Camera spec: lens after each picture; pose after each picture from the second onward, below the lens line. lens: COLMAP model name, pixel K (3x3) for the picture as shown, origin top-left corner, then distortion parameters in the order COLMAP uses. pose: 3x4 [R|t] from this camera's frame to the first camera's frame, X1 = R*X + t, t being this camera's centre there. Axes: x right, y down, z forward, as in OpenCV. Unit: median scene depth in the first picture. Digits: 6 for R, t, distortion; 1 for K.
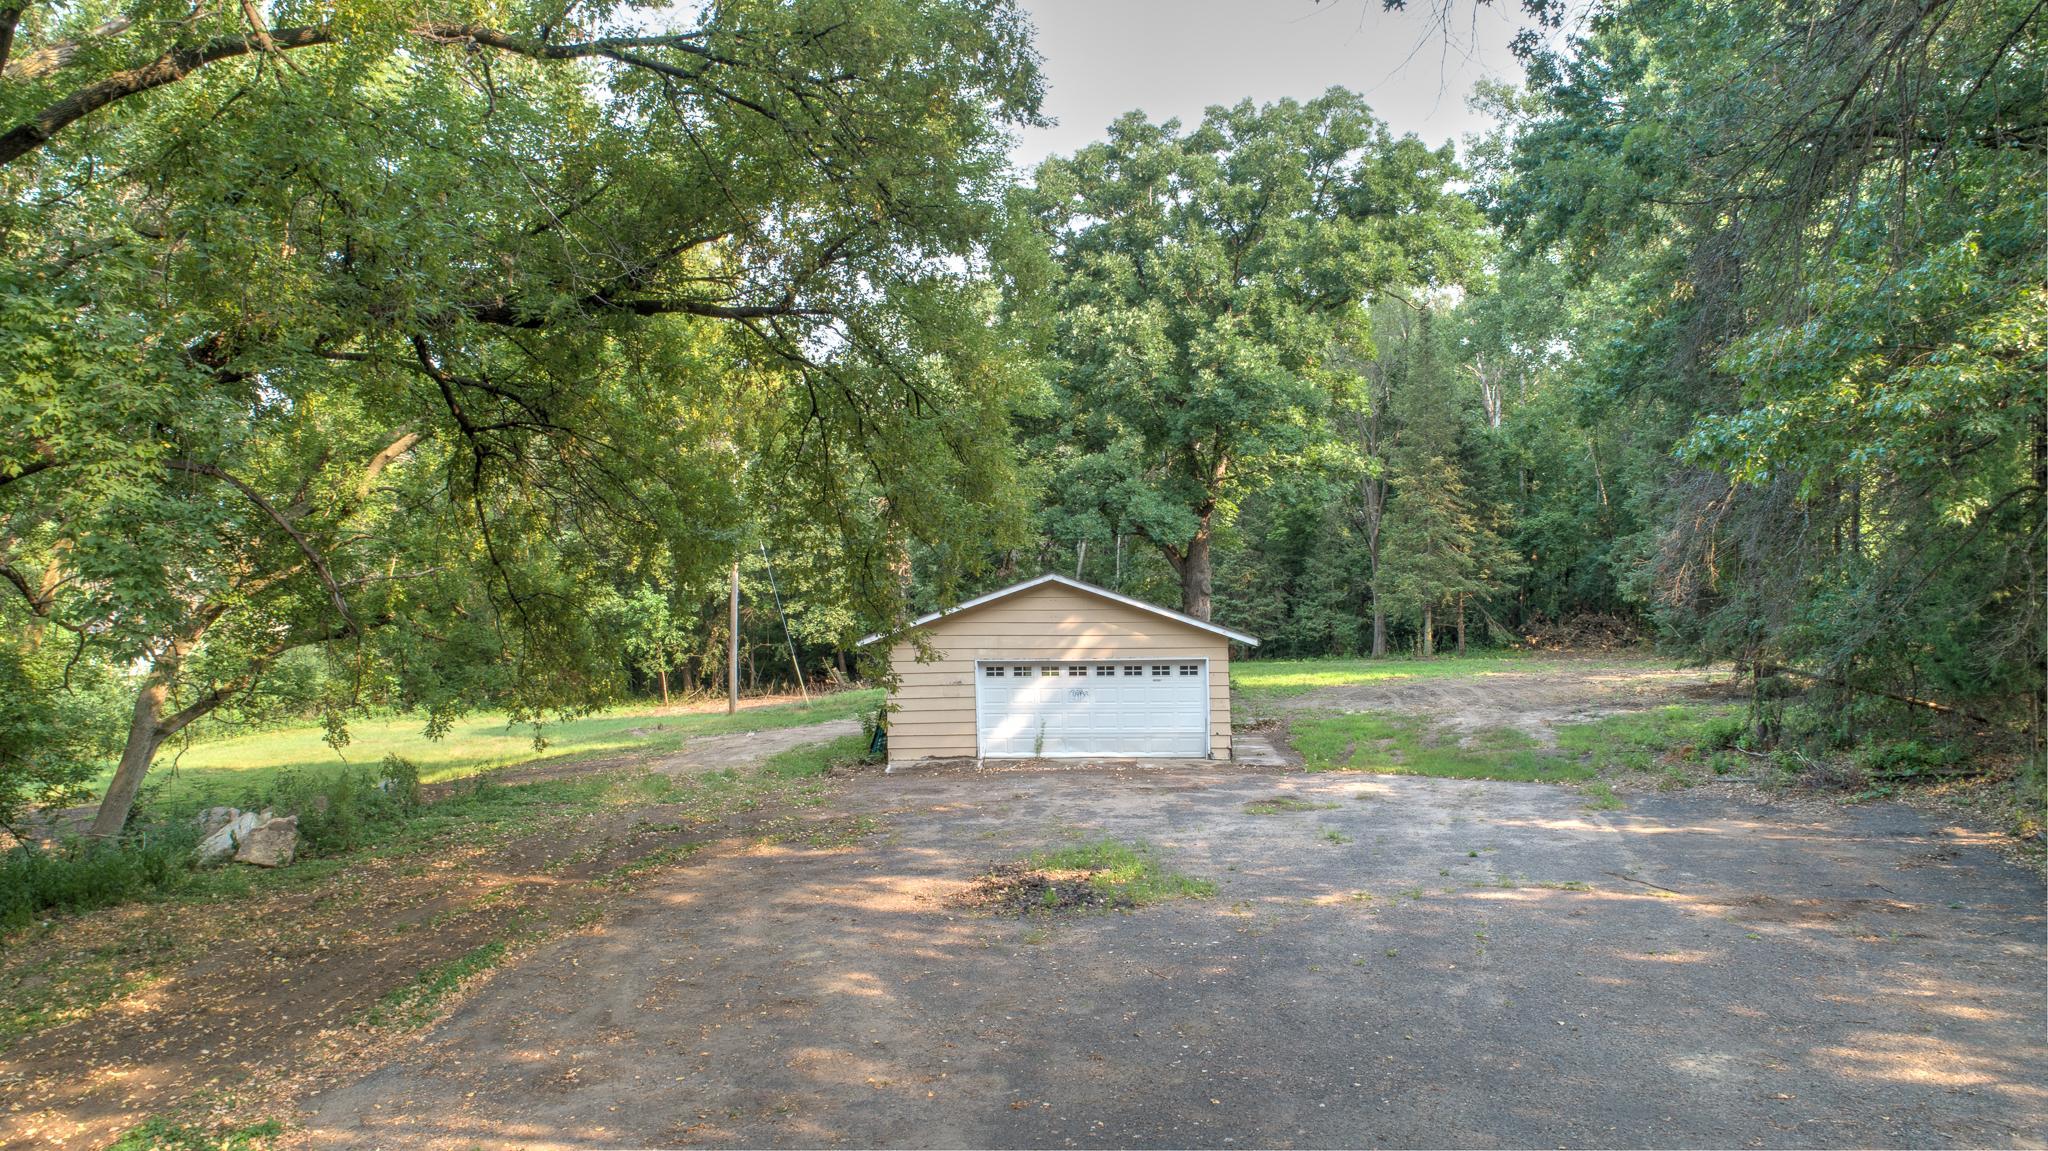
lens RADIAL K [[1389.8, 0, 1015.4], [0, 1389.8, 588.6], [0, 0, 1]] dist [-0.019442, 0.005133]
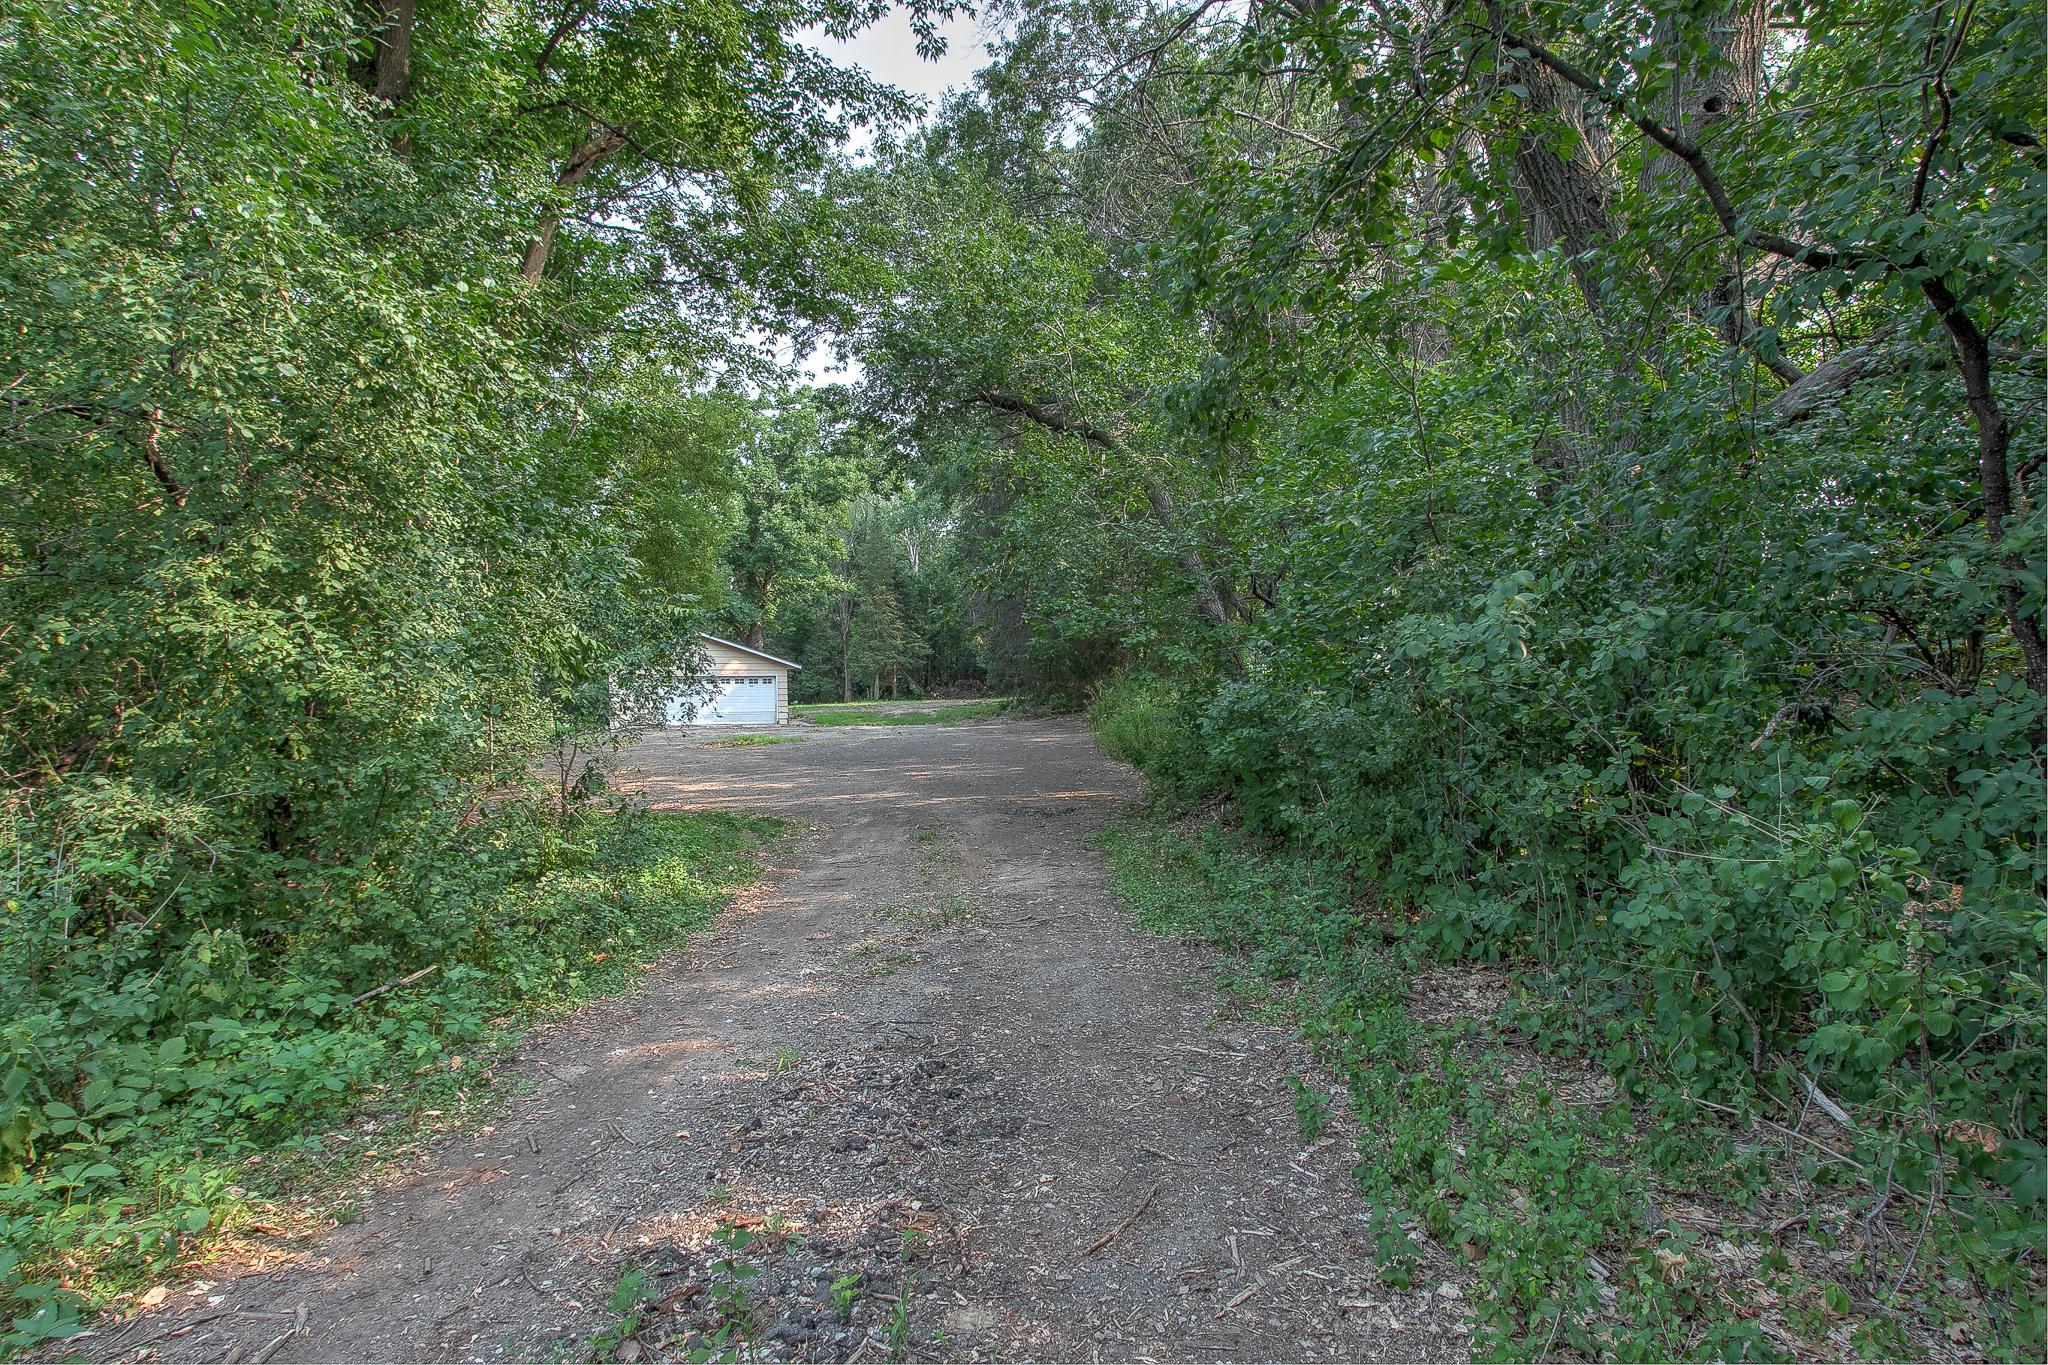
lens RADIAL K [[982.3, 0, 1022.0], [0, 982.3, 683.6], [0, 0, 1]] dist [-0.017052, 0.002477]
pose [[0.904812, 0.004548, 0.425786, -0.098642], [-0.006116, 0.999979, 0.002316, 0.037059], [-0.425767, -0.004700, 0.904821, -0.305027]]
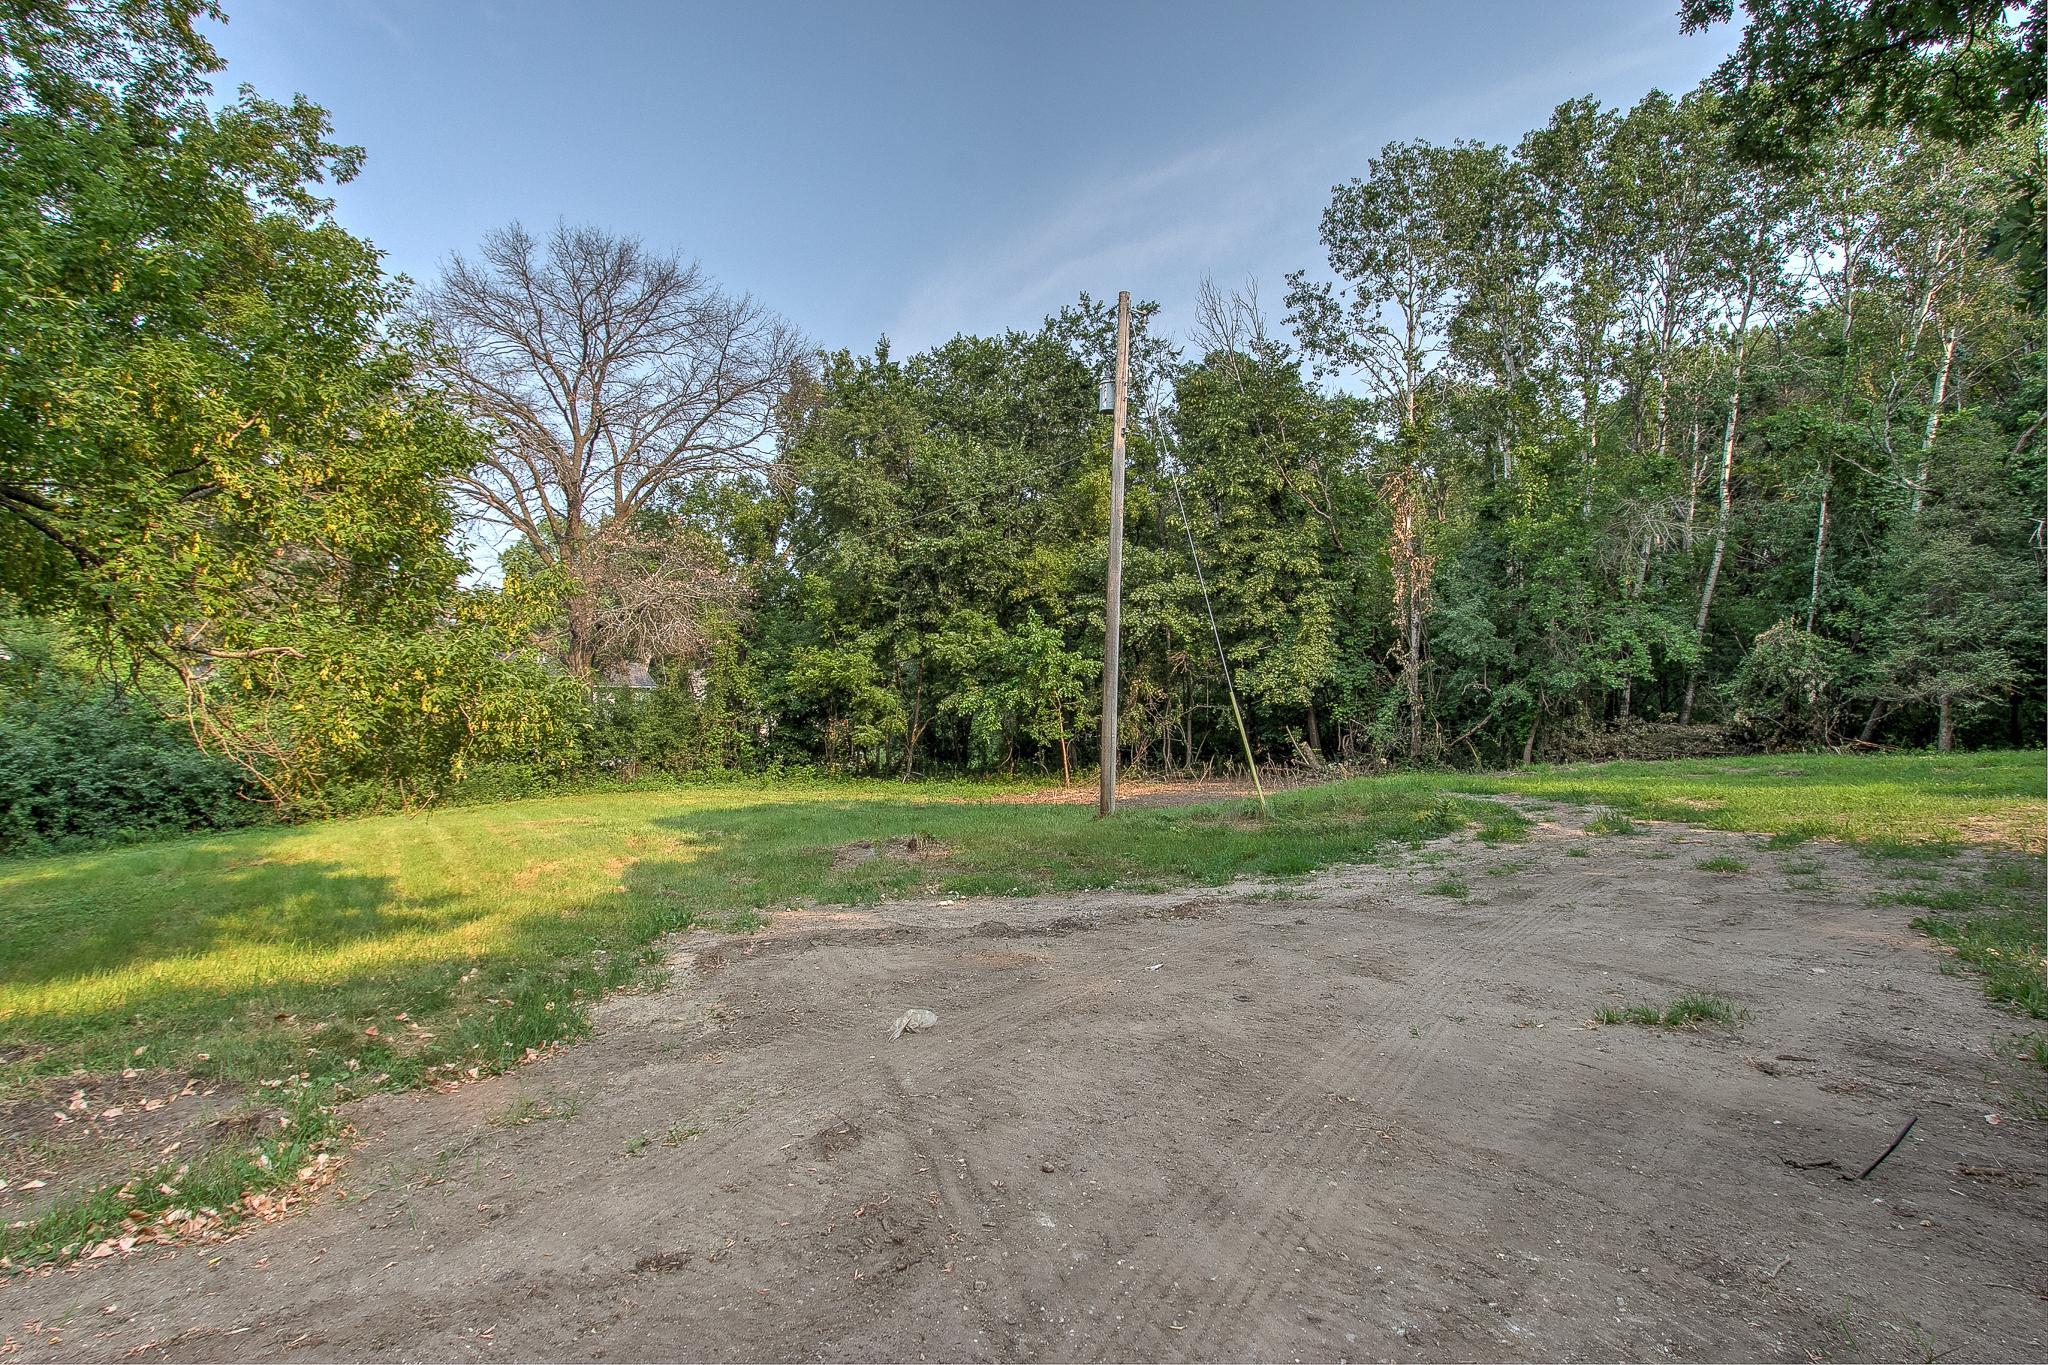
lens RADIAL K [[982.3, 0, 1030.4], [0, 982.3, 692.9], [0, 0, 1]] dist [-0.017052, 0.002477]
pose [[0.924924, 0.013390, -0.379916, -0.159682], [-0.018846, 0.999766, -0.010644, 0.089156], [0.379685, 0.017005, 0.924960, 1.121054]]
